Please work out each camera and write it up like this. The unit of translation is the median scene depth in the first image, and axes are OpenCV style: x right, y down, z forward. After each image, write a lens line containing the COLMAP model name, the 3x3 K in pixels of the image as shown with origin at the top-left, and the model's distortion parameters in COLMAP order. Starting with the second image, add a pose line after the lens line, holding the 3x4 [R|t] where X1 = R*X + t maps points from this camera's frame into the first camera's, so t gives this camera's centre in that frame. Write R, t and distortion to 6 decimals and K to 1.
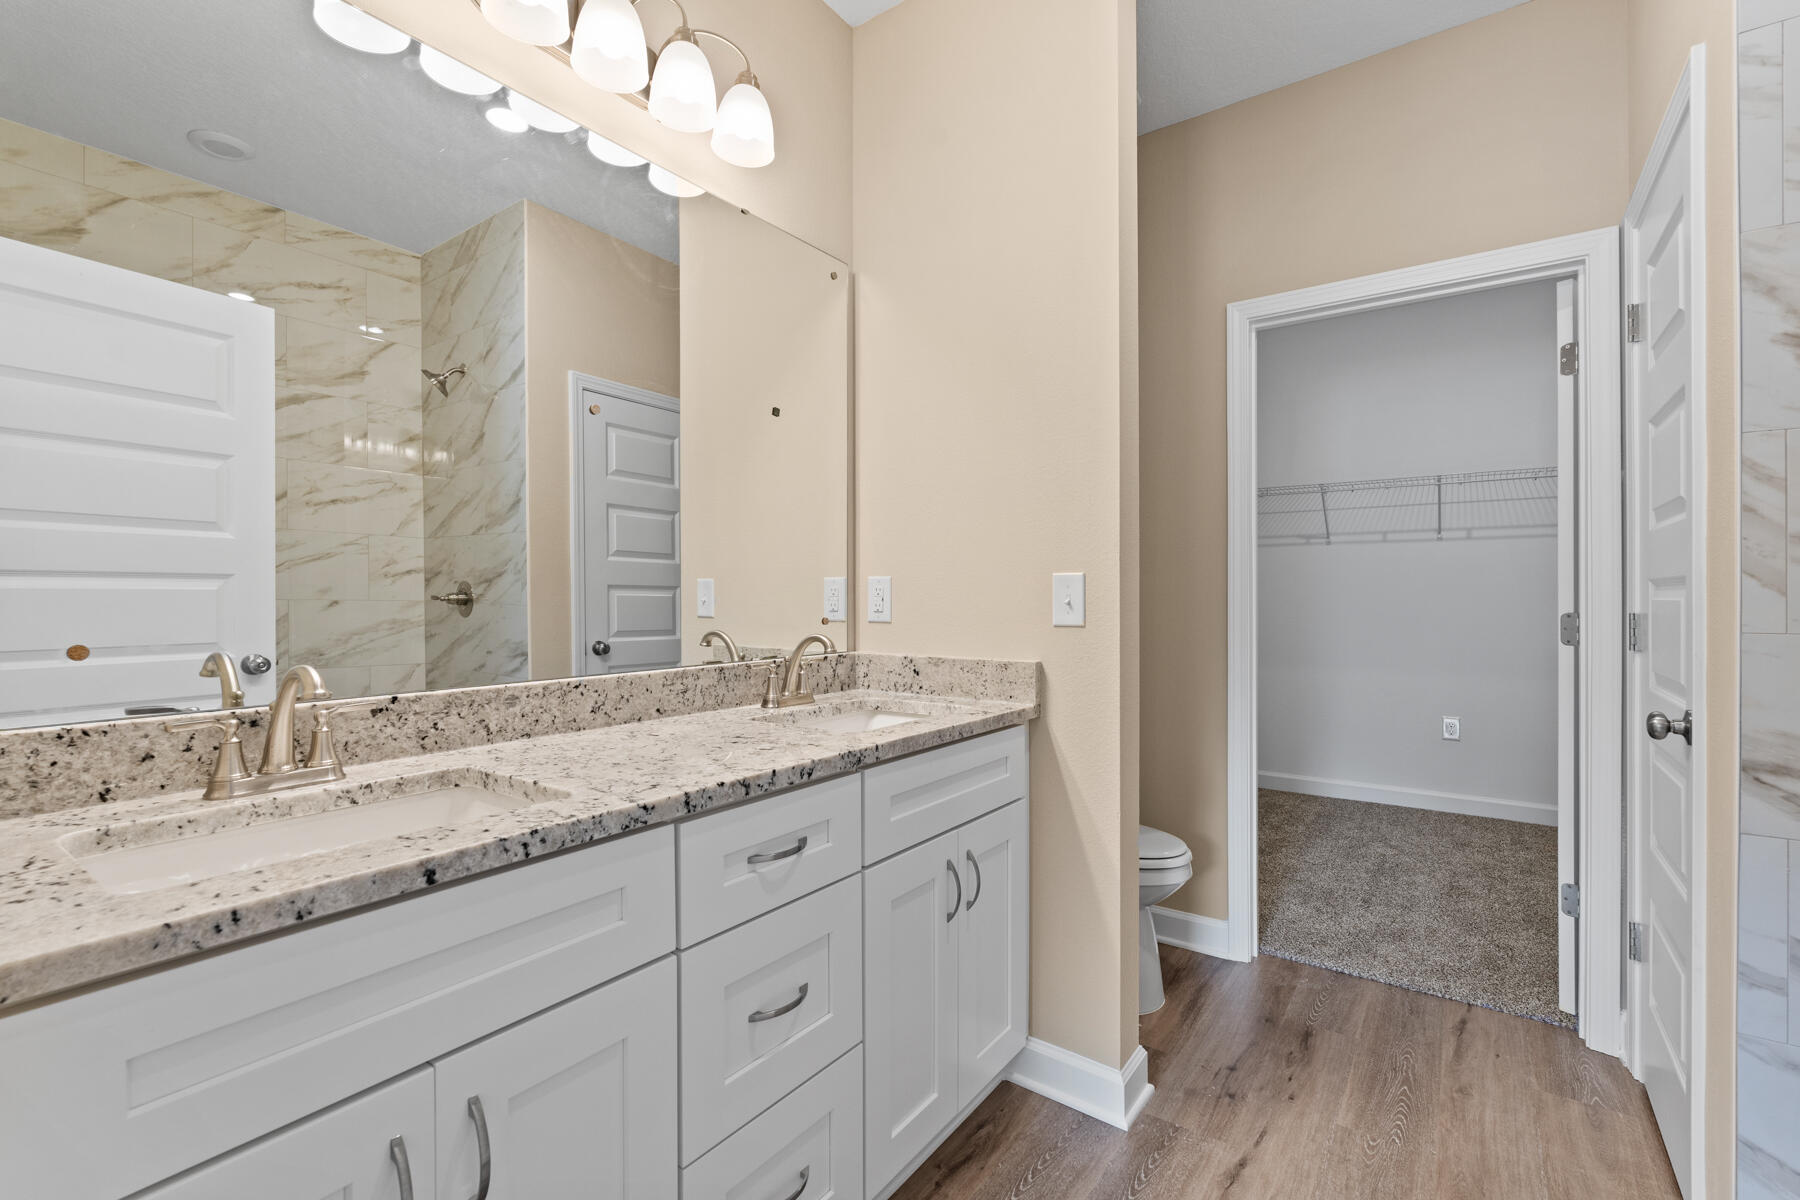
lens RADIAL K [[796.2, 0, 899.3], [0, 796.2, 596.4], [0, 0, 1]] dist [-0.003038, 0.001000]
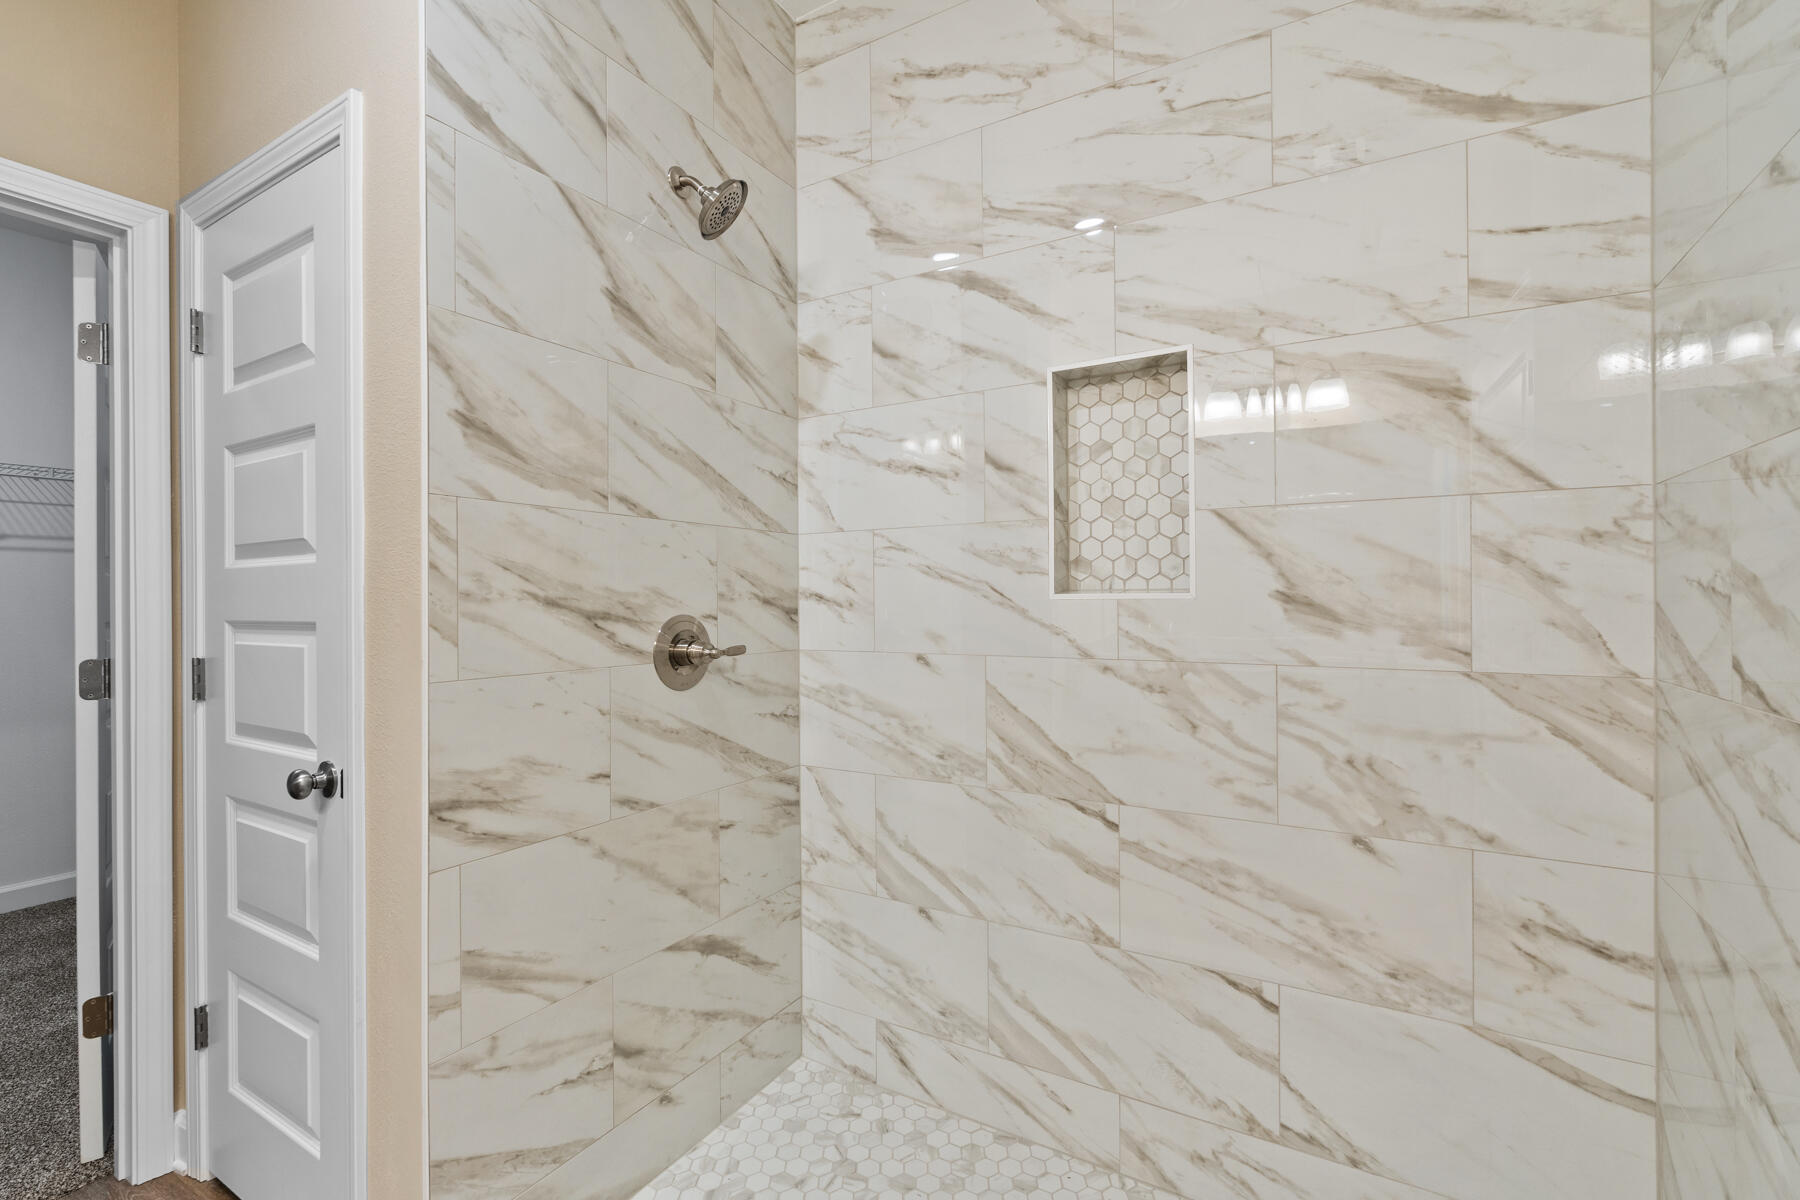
lens RADIAL K [[796.2, 0, 898.6], [0, 796.2, 591.6], [0, 0, 1]] dist [-0.003038, 0.001000]
pose [[-0.077665, 0.004852, 0.996968, -0.025374], [0.011629, 0.999925, -0.003960, -0.039956], [-0.996912, 0.011286, -0.077715, 0.284960]]
